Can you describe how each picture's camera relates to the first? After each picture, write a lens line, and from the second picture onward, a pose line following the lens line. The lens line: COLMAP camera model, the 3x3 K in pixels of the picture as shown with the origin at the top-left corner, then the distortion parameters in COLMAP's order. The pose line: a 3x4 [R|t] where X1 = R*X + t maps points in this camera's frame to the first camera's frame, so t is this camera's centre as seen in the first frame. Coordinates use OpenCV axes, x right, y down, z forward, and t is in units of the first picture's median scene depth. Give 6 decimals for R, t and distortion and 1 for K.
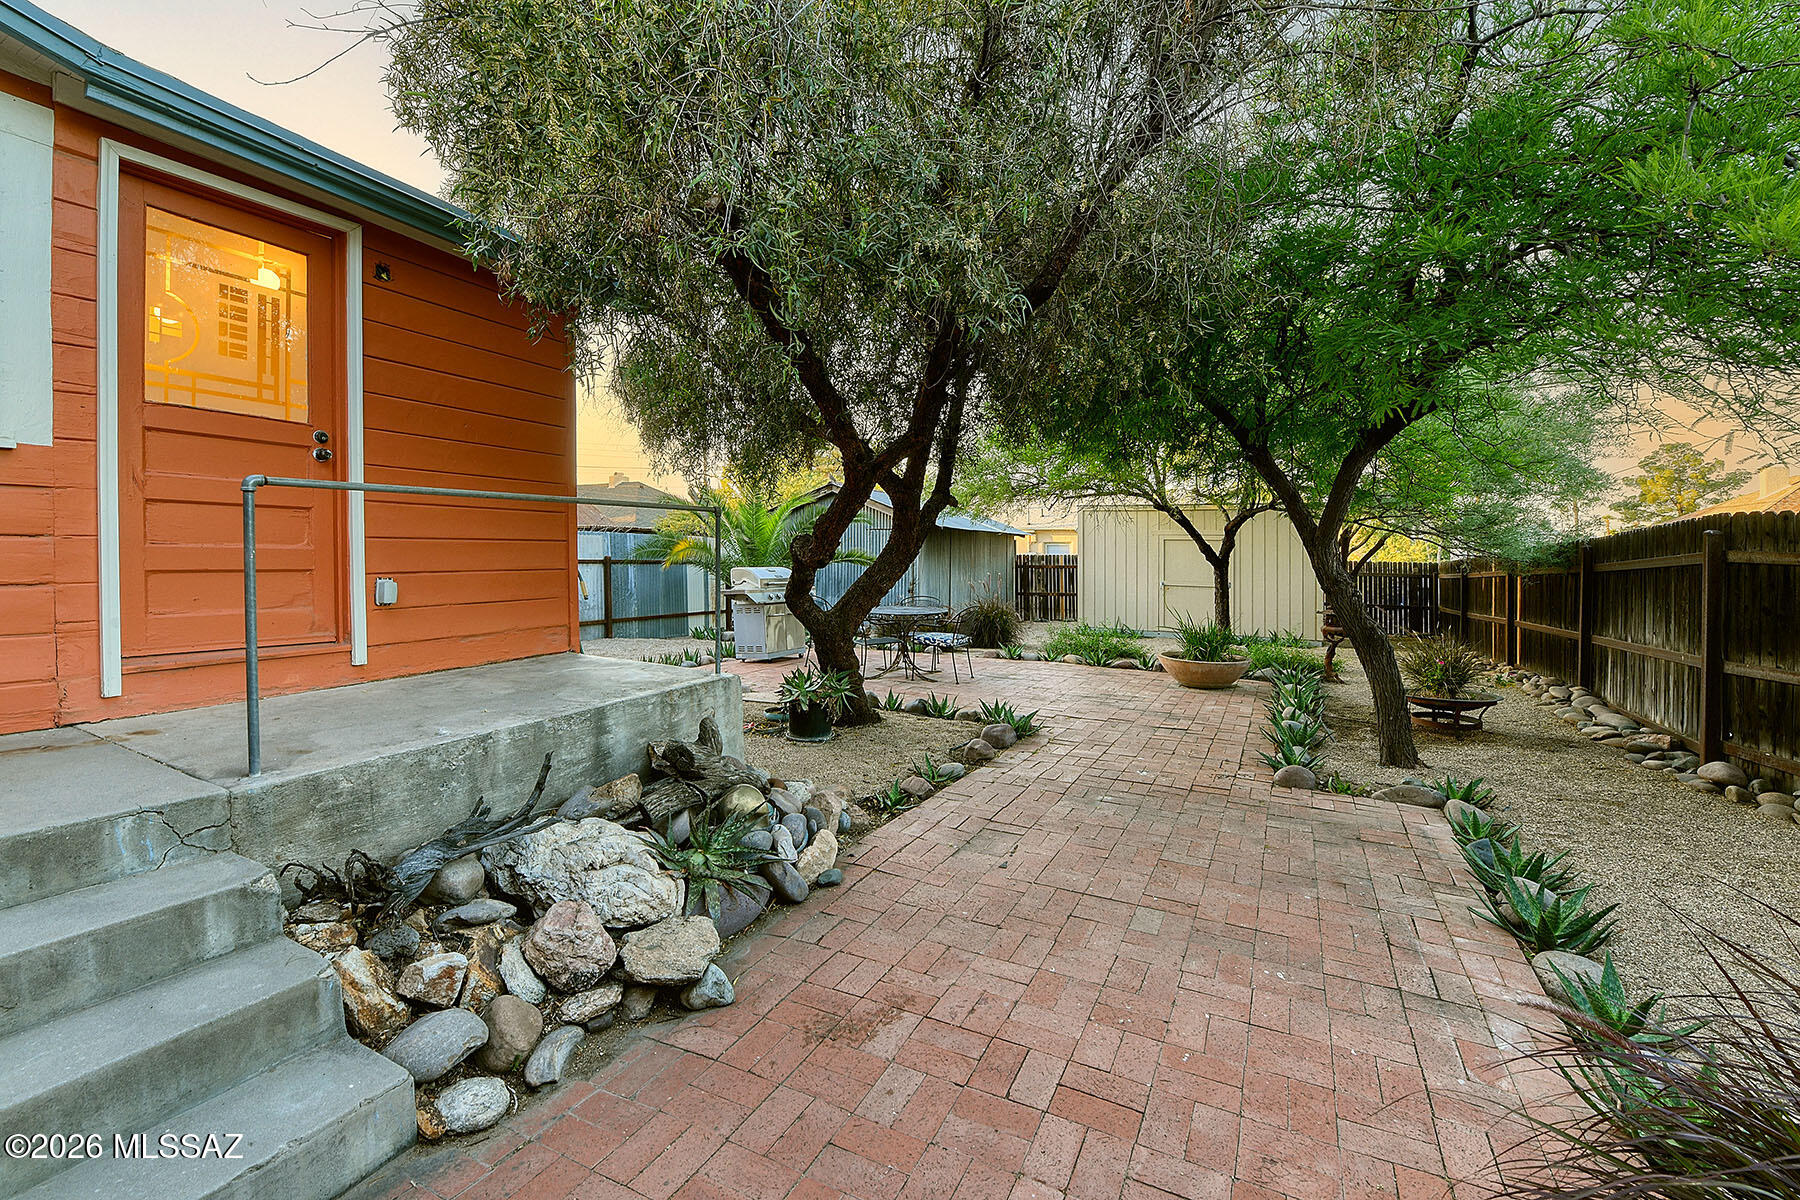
lens RADIAL K [[736.3, 0, 902.0], [0, 736.3, 590.9], [0, 0, 1]] dist [0.000582, -0.000004]
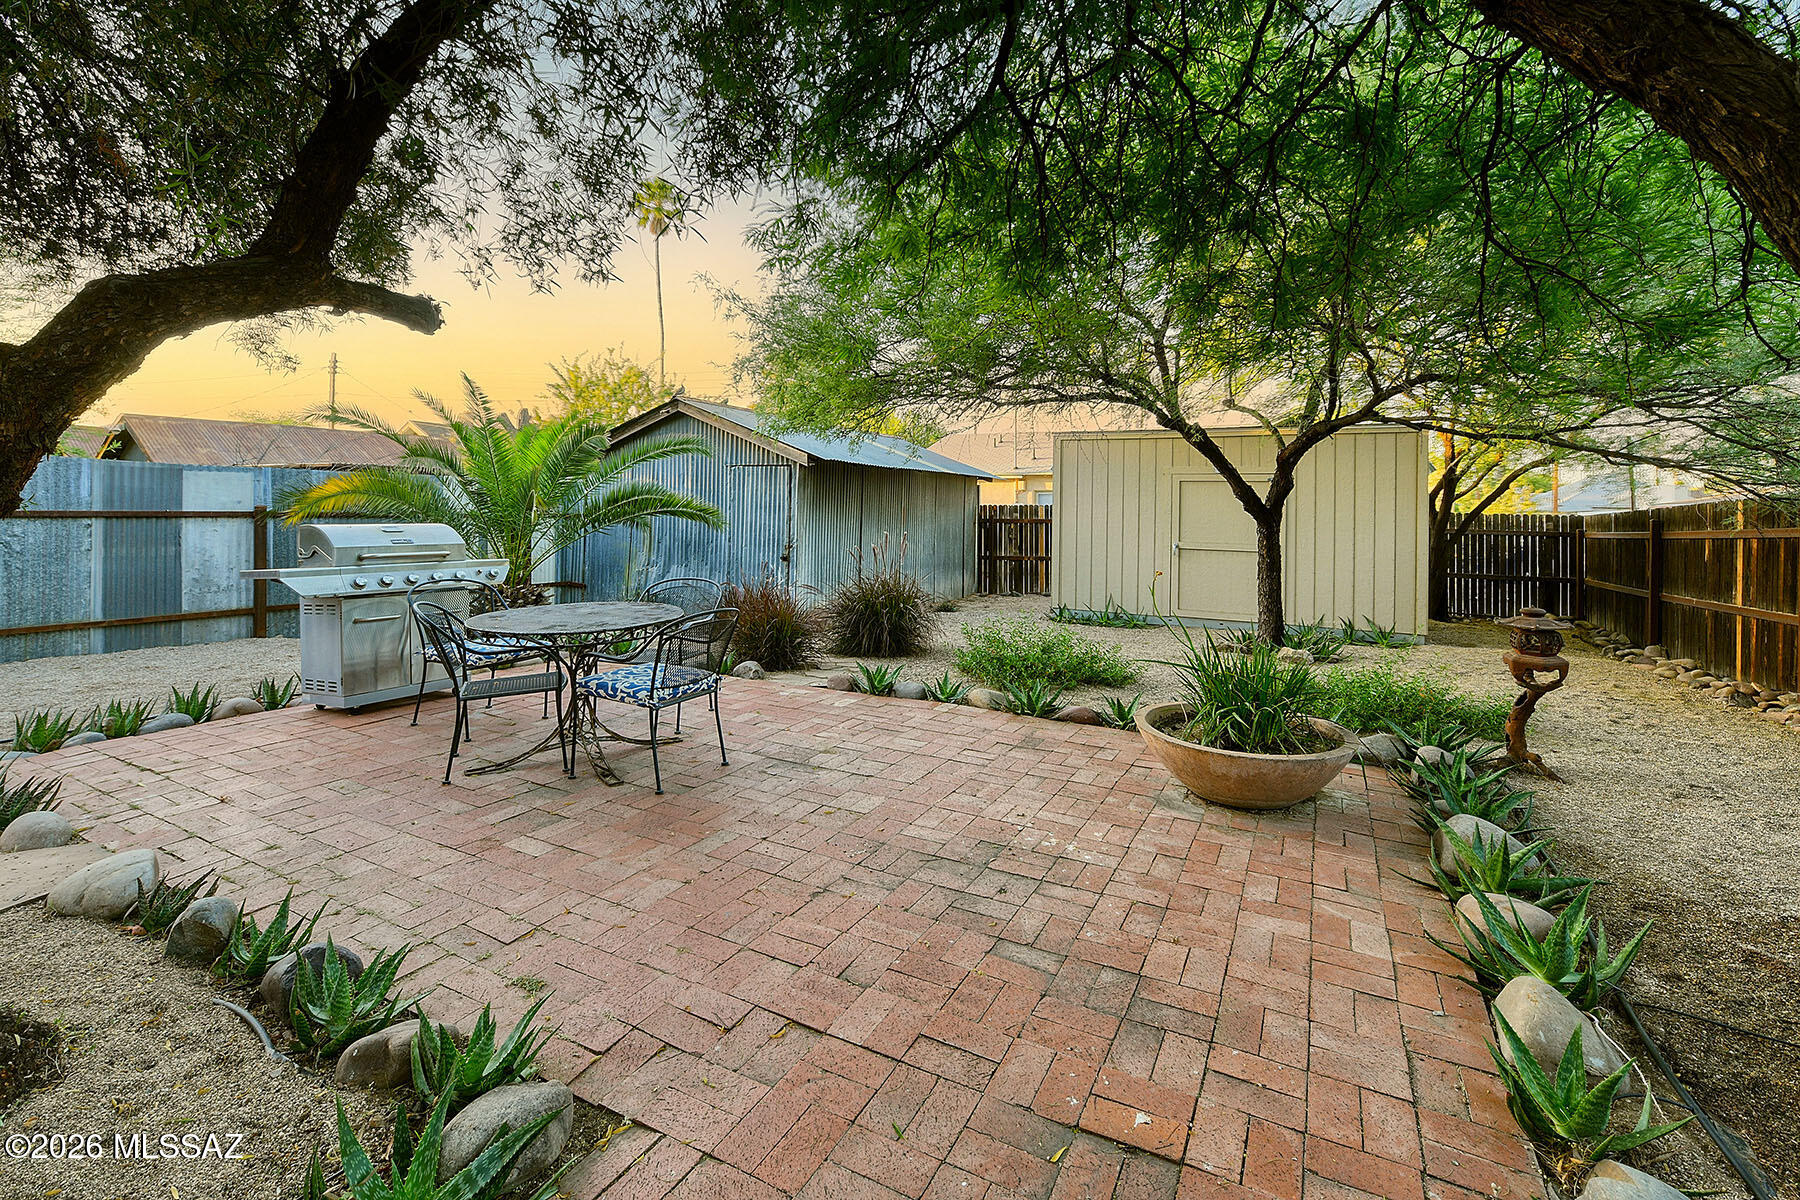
lens RADIAL K [[773.5, 0, 856.8], [0, 773.5, 561.3], [0, 0, 1]] dist [-0.015665, -0.000031]
pose [[0.997681, 0.002059, -0.068034, 0.119733], [-0.000710, 0.999803, 0.019852, -0.010622], [0.068062, -0.019758, 0.997485, 0.300888]]
